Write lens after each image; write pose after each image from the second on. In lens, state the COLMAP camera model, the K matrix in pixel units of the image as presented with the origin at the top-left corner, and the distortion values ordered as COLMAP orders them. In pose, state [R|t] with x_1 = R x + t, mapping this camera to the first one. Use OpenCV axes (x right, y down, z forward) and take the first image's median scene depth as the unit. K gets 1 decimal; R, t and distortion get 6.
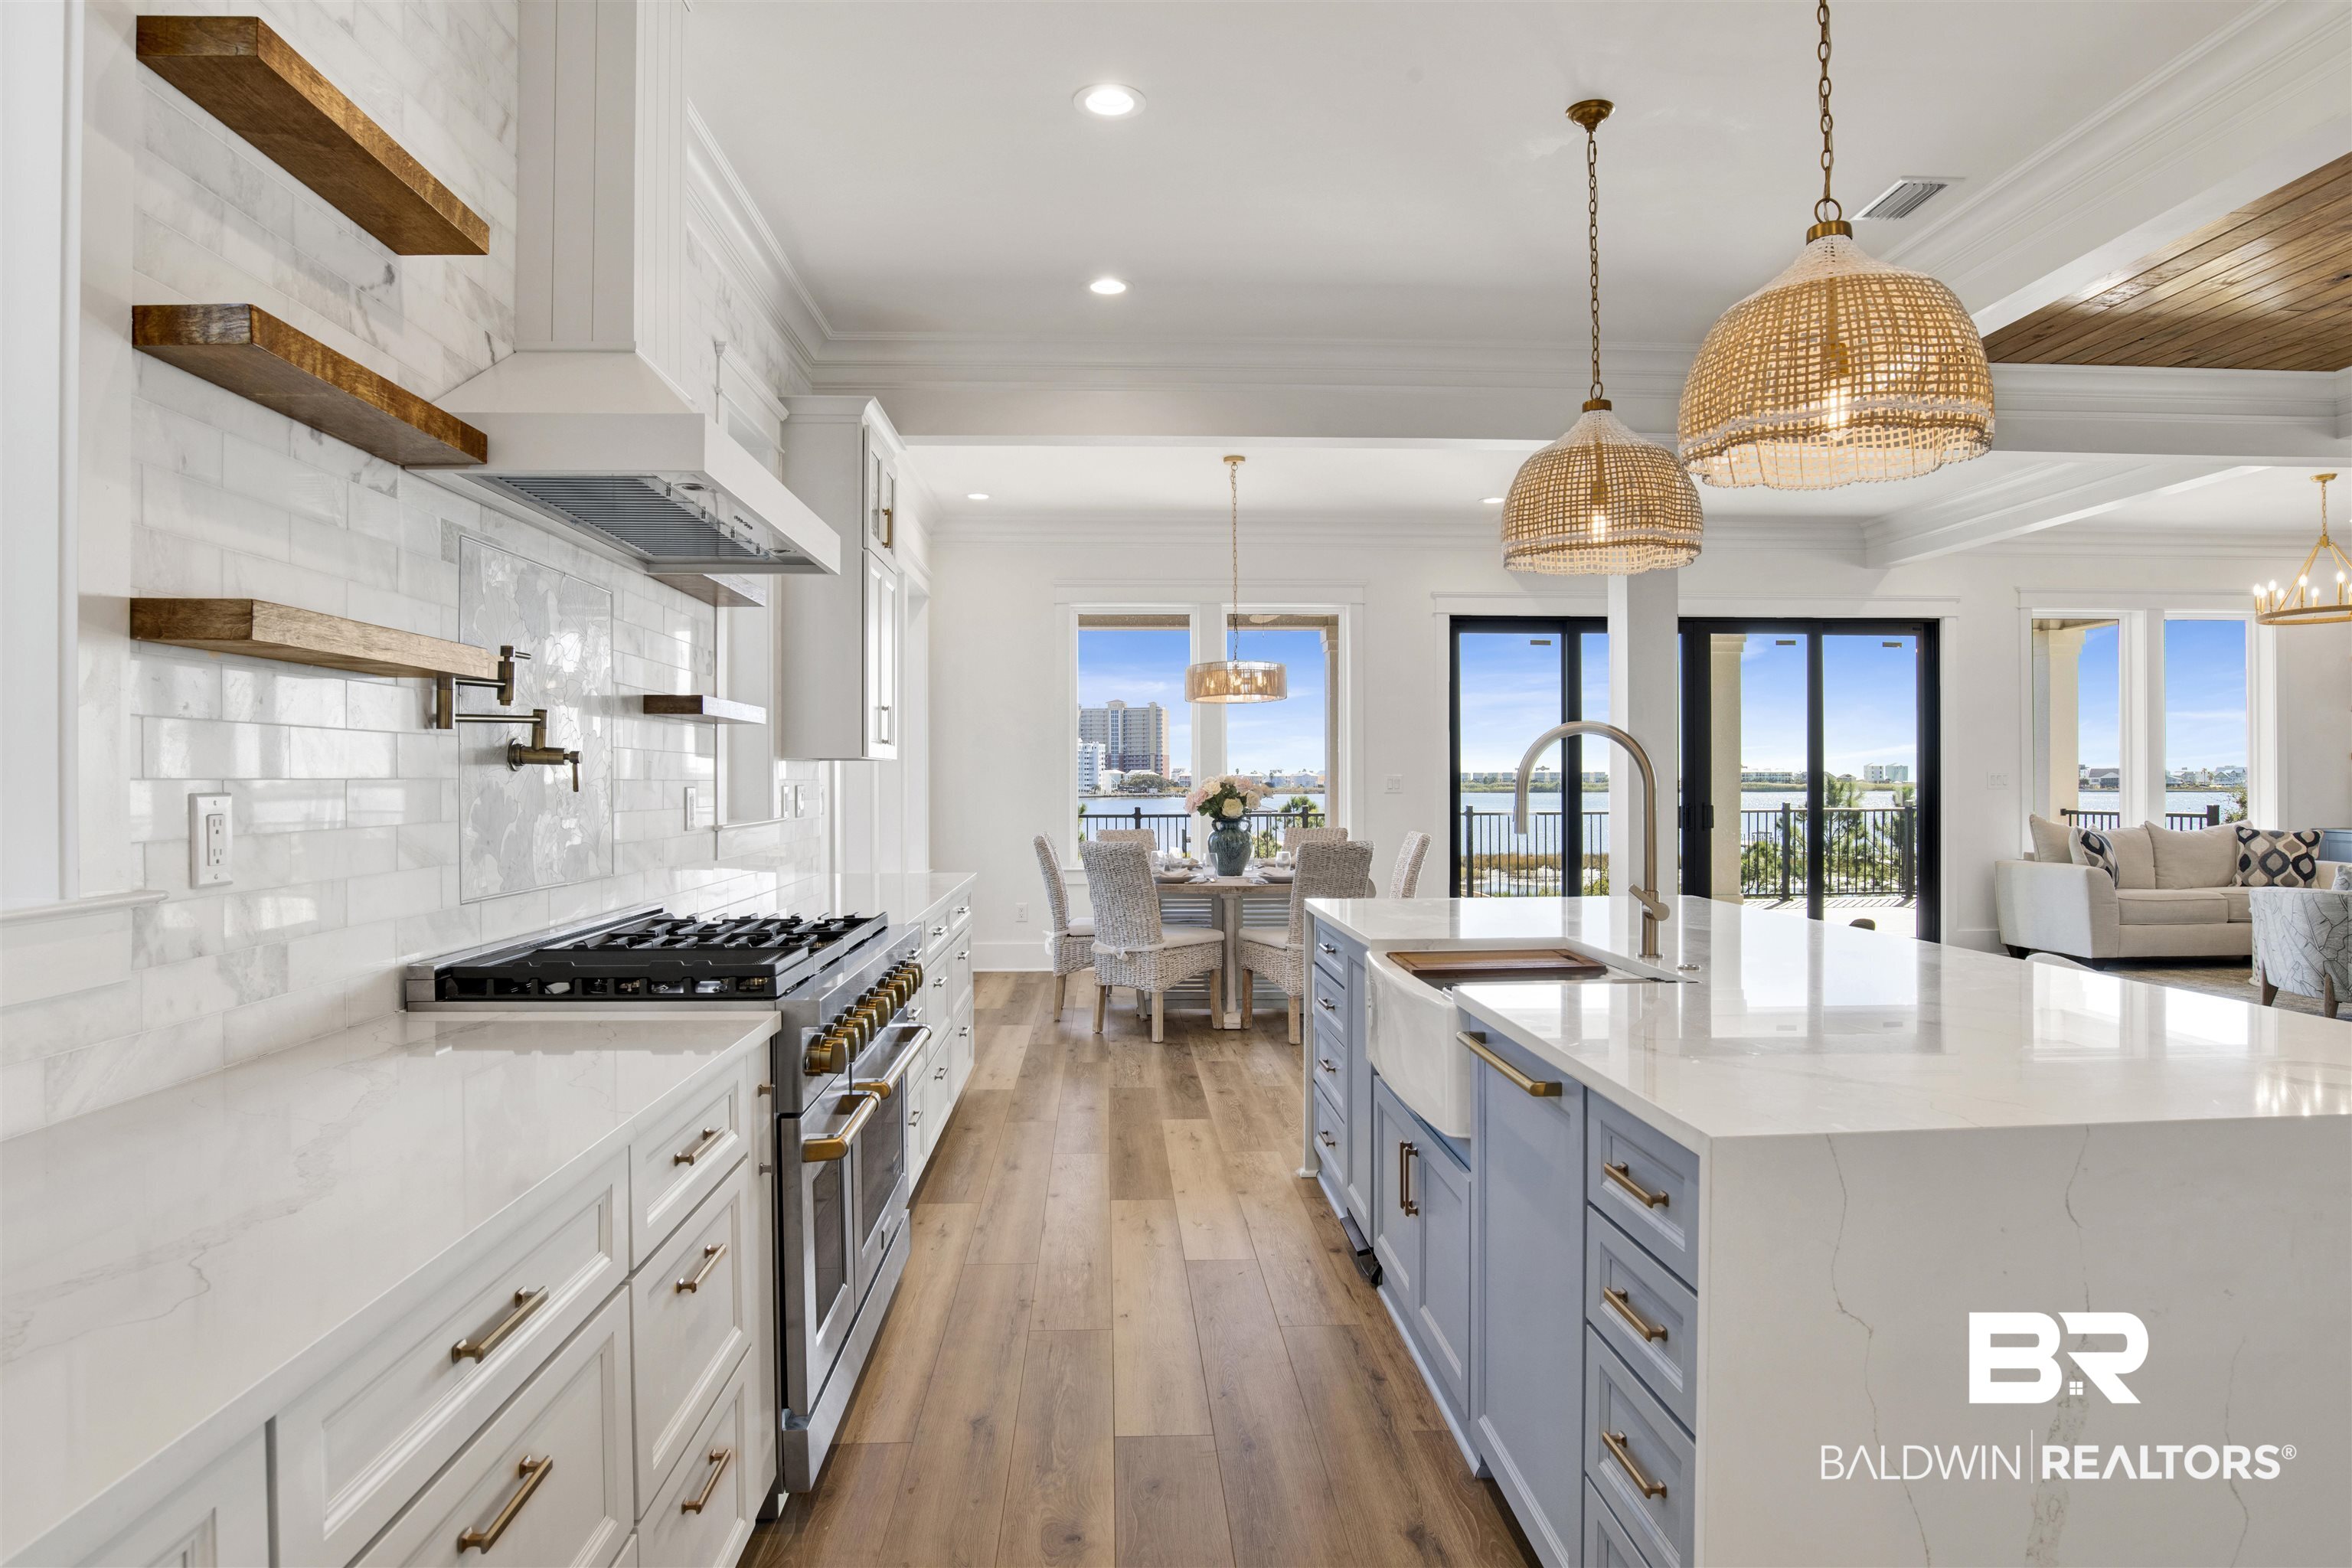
lens RADIAL K [[1352.6, 0, 1169.9], [0, 1352.6, 769.1], [0, 0, 1]] dist [-0.064770, 0.021527]
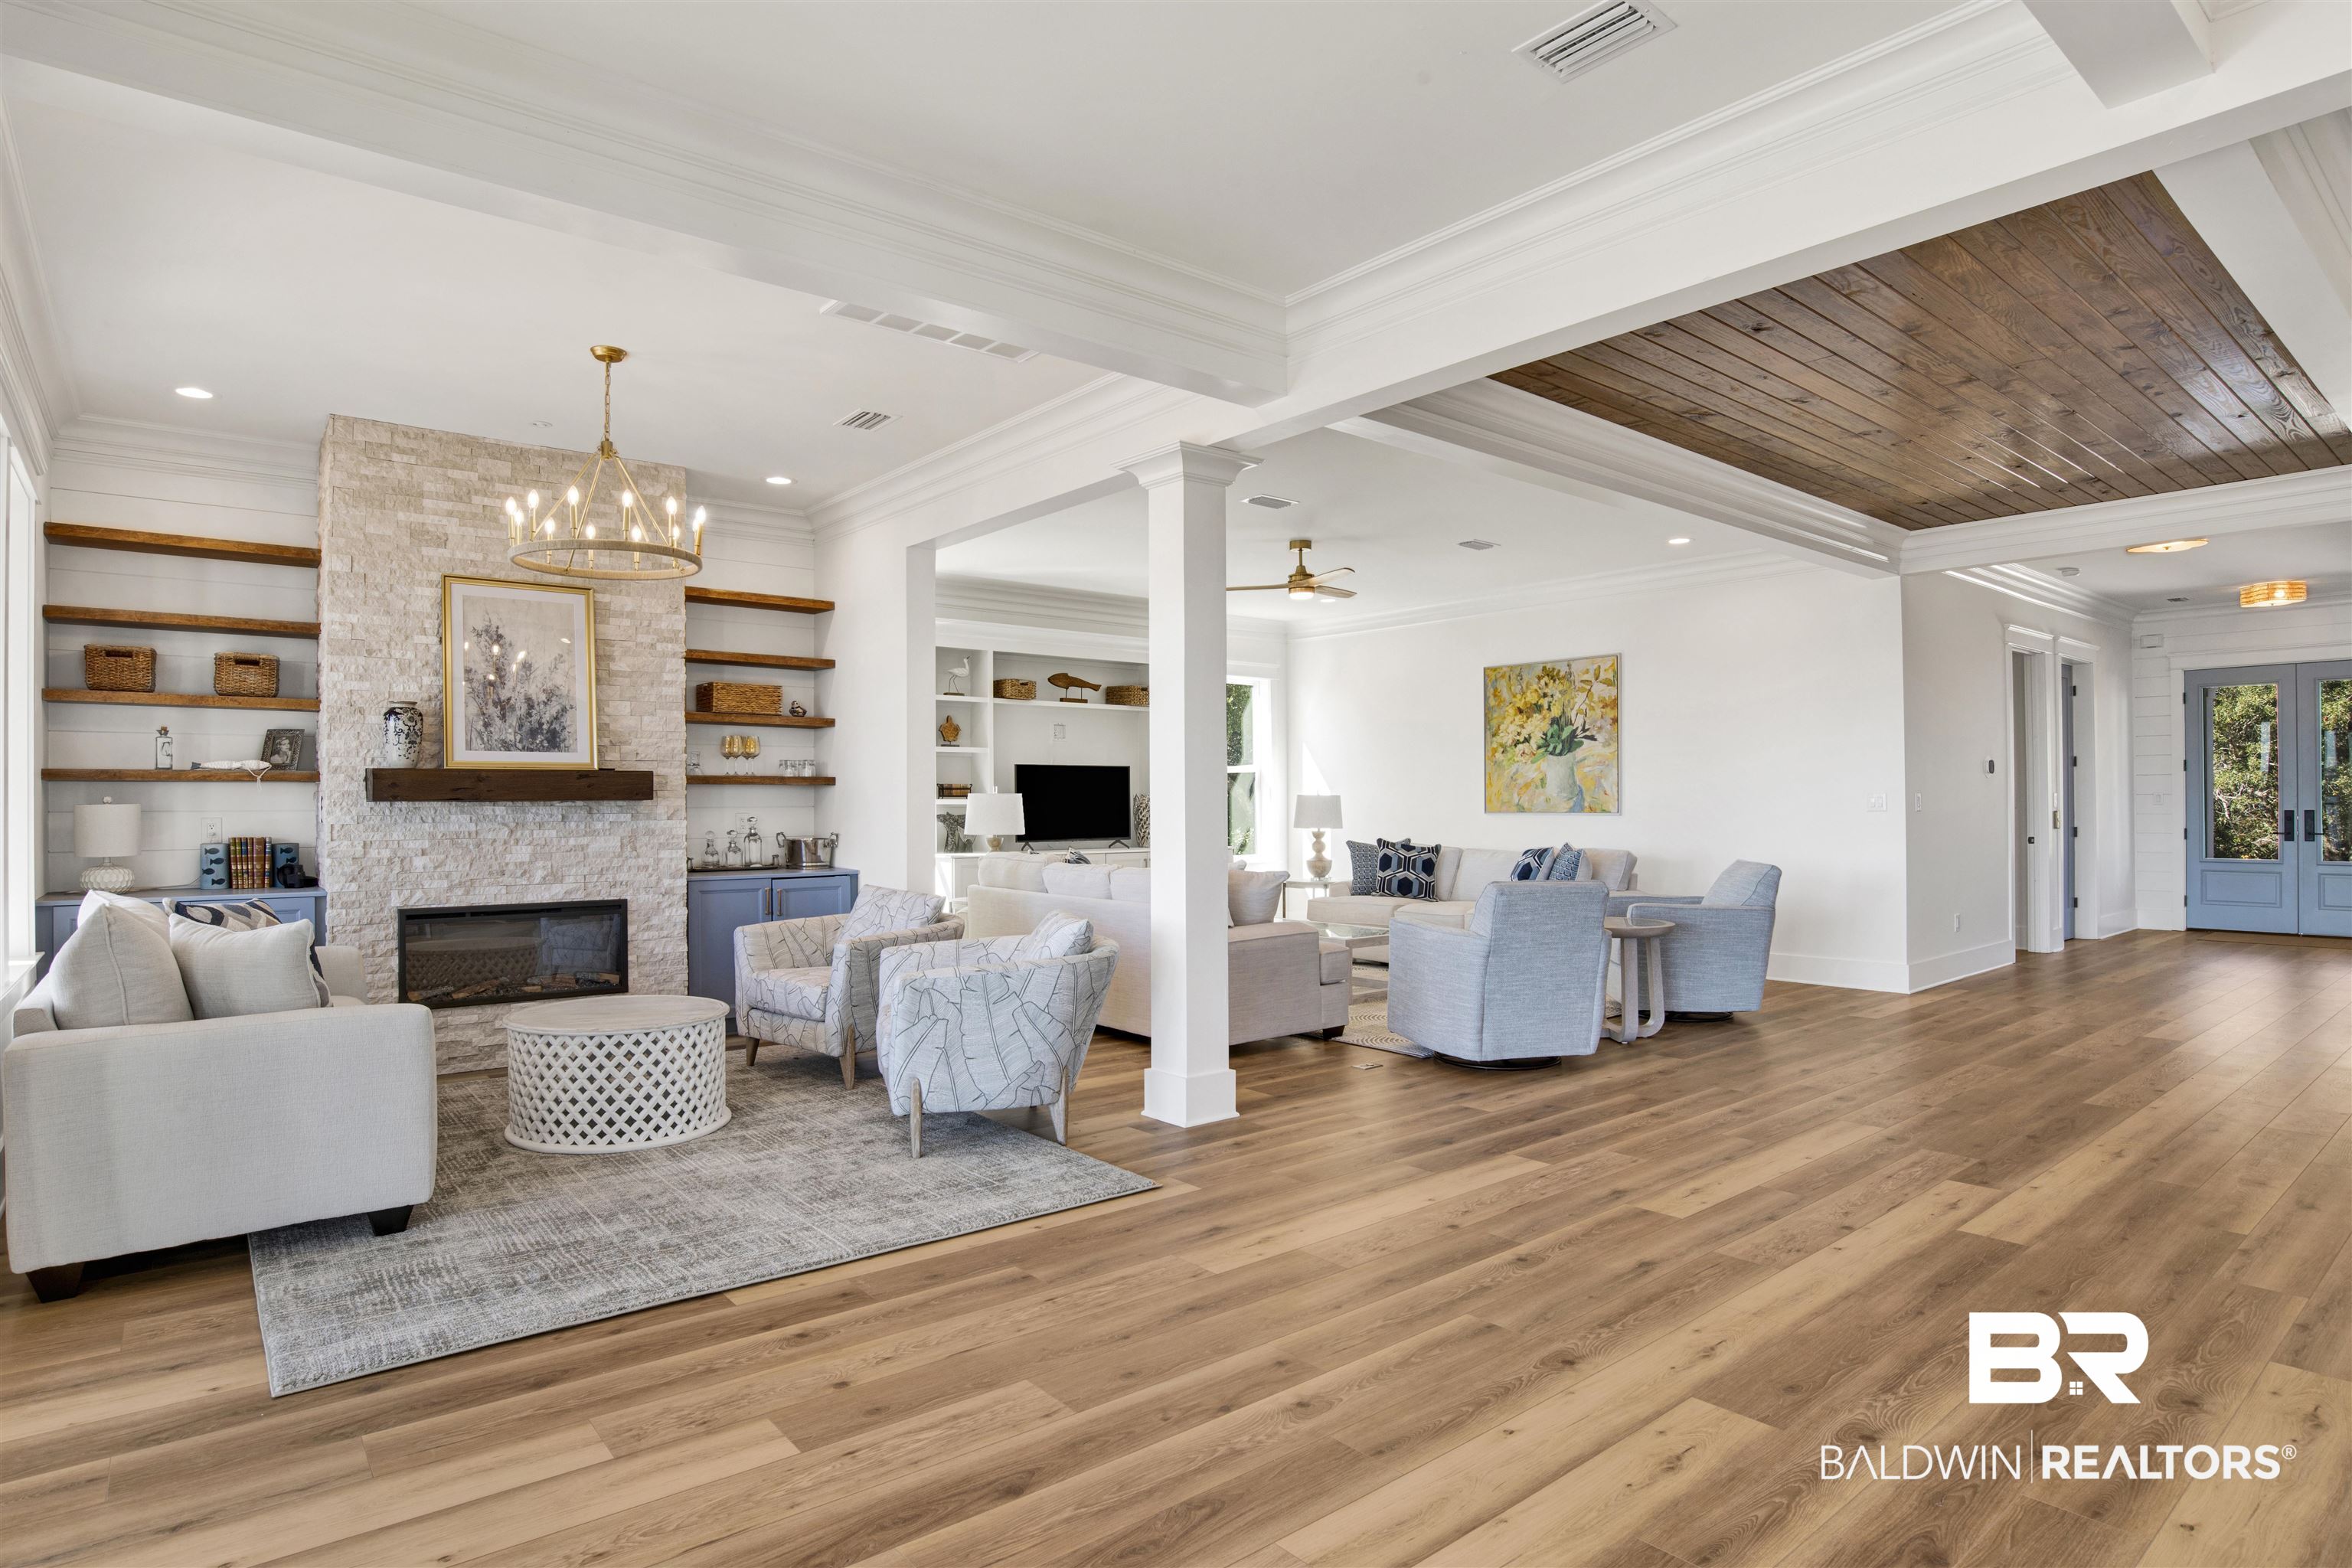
lens RADIAL K [[1236.7, 0, 1181.9], [0, 1236.7, 783.3], [0, 0, 1]] dist [-0.072145, 0.023256]
pose [[-0.595483, 0.020866, 0.803097, 0.192021], [0.001230, 0.999685, -0.025062, 0.008337], [-0.803367, -0.013937, -0.595321, 0.978309]]
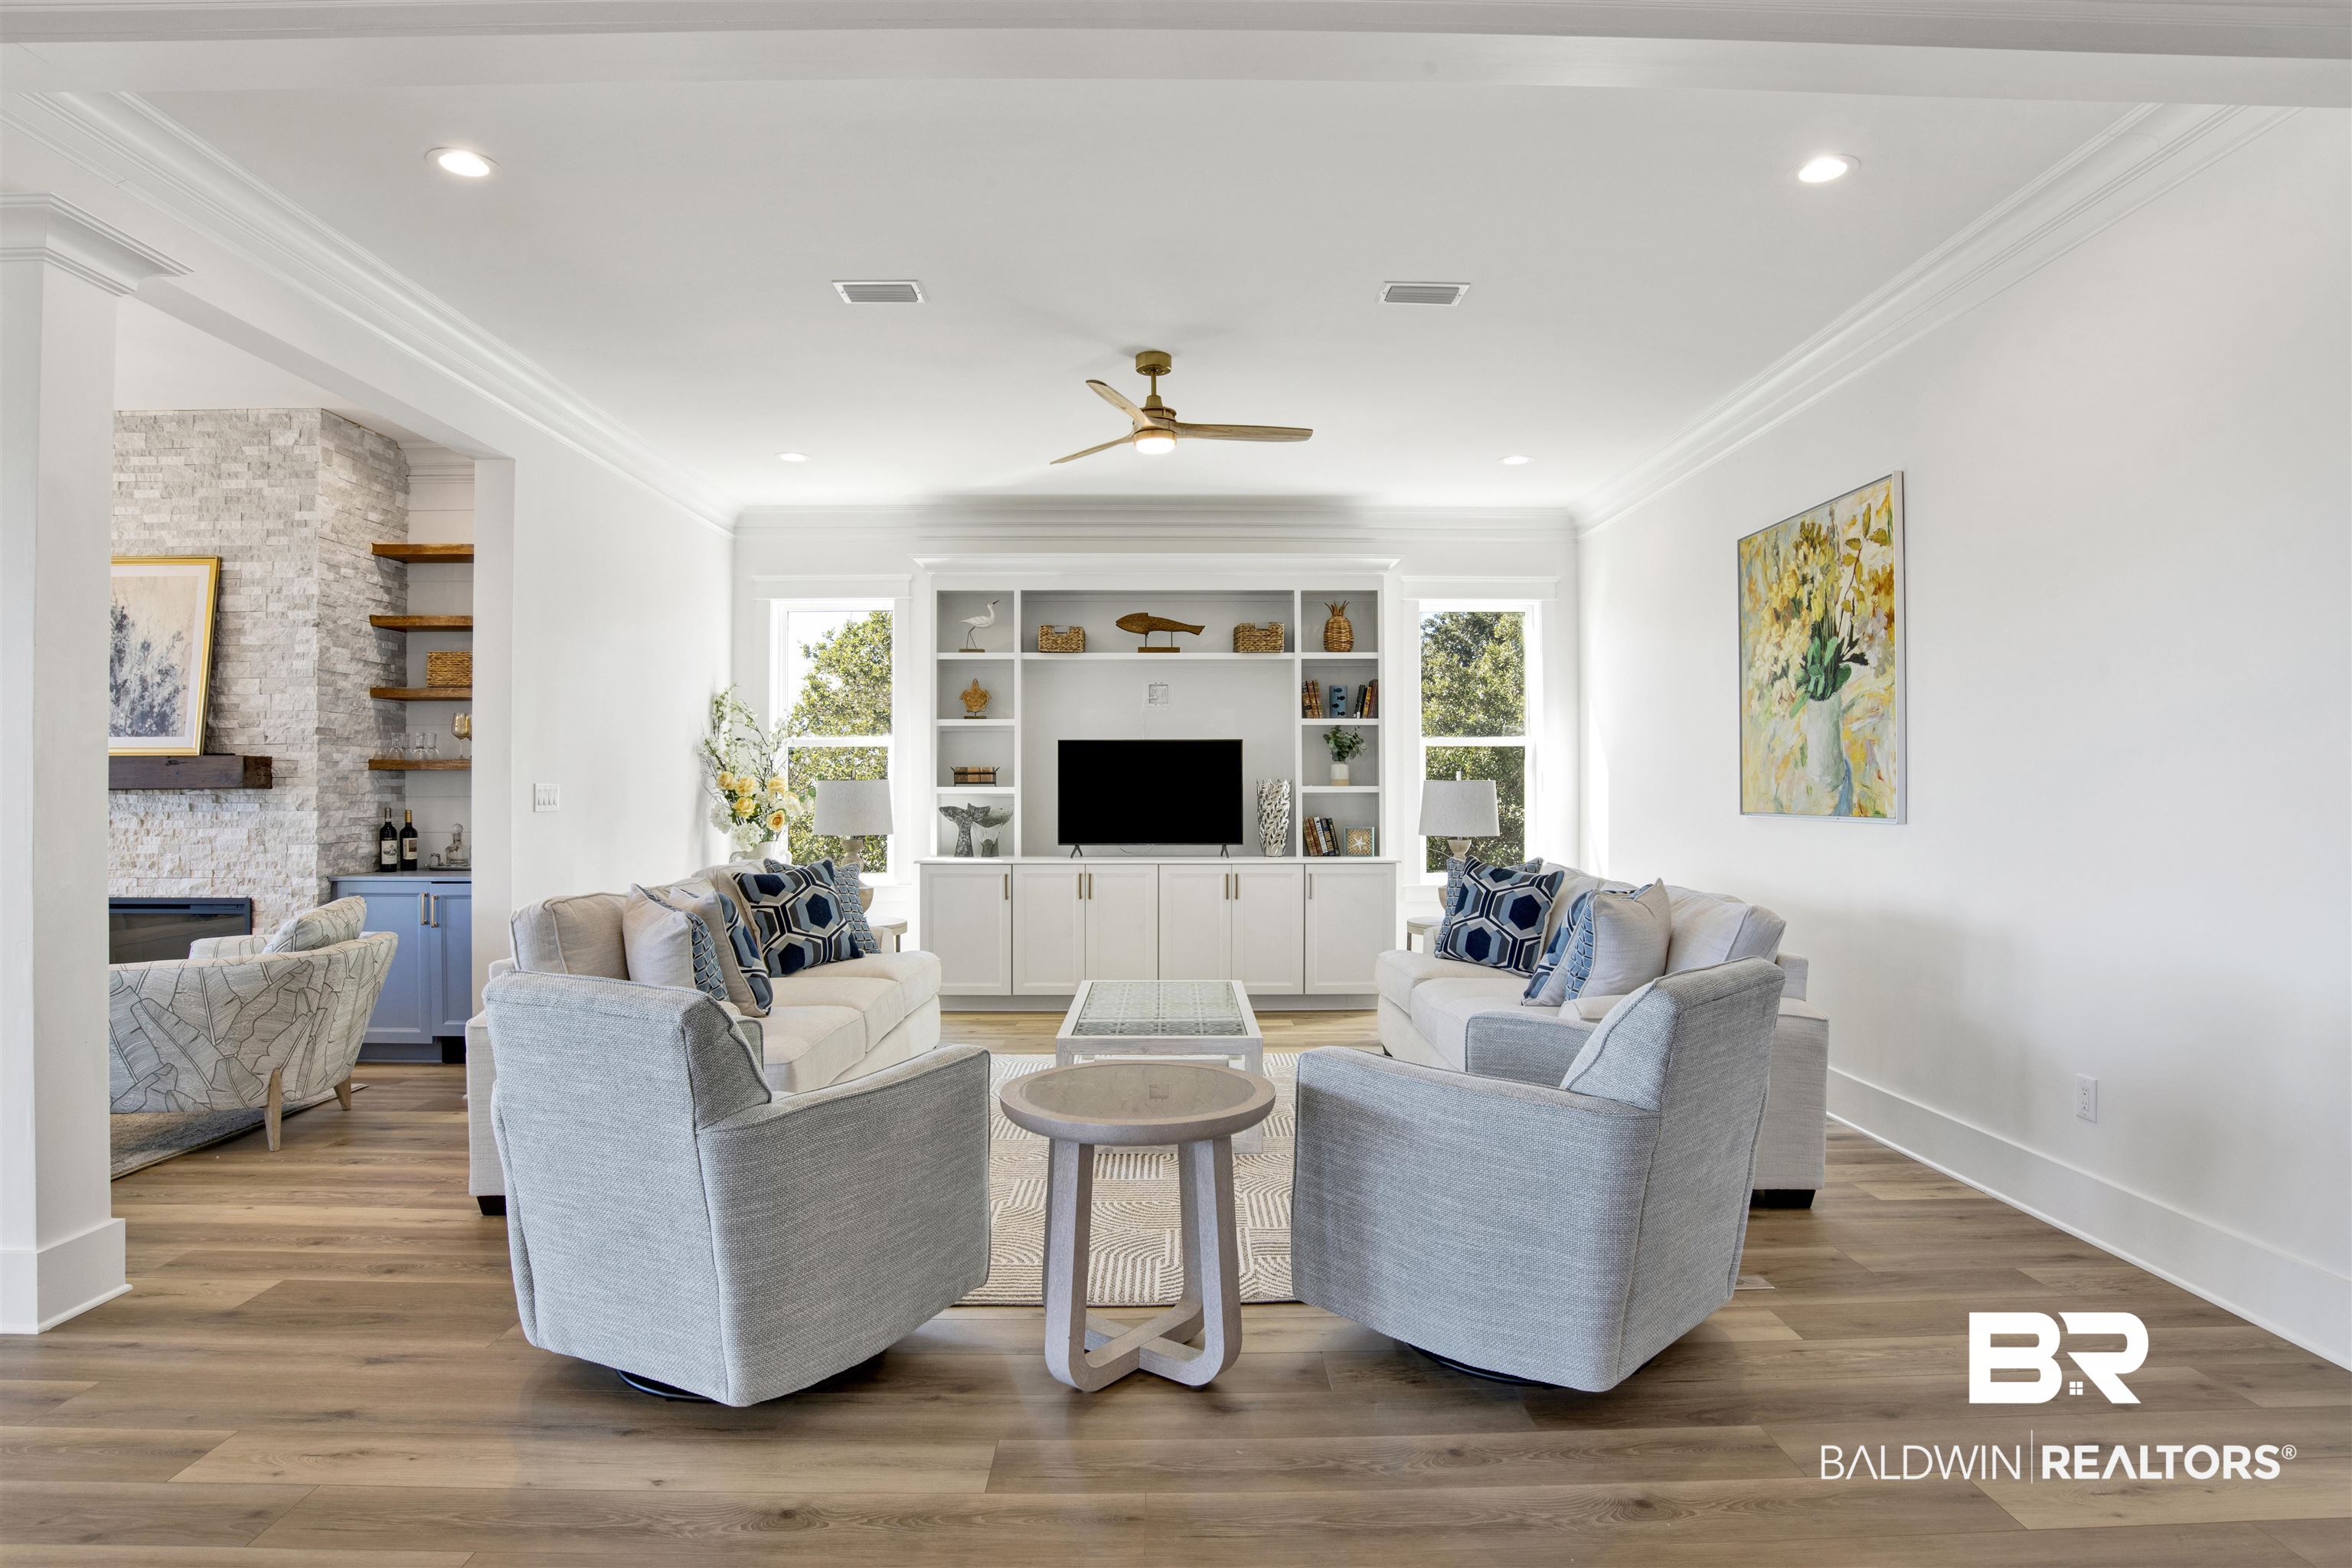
lens RADIAL K [[1269.2, 0, 1183.9], [0, 1269.2, 786.7], [0, 0, 1]] dist [-0.061795, 0.017555]
pose [[0.026012, 0.008487, 0.999626, 0.318864], [-0.007292, 0.999939, -0.008300, 0.000967], [-0.999635, -0.007074, 0.026072, 0.320631]]
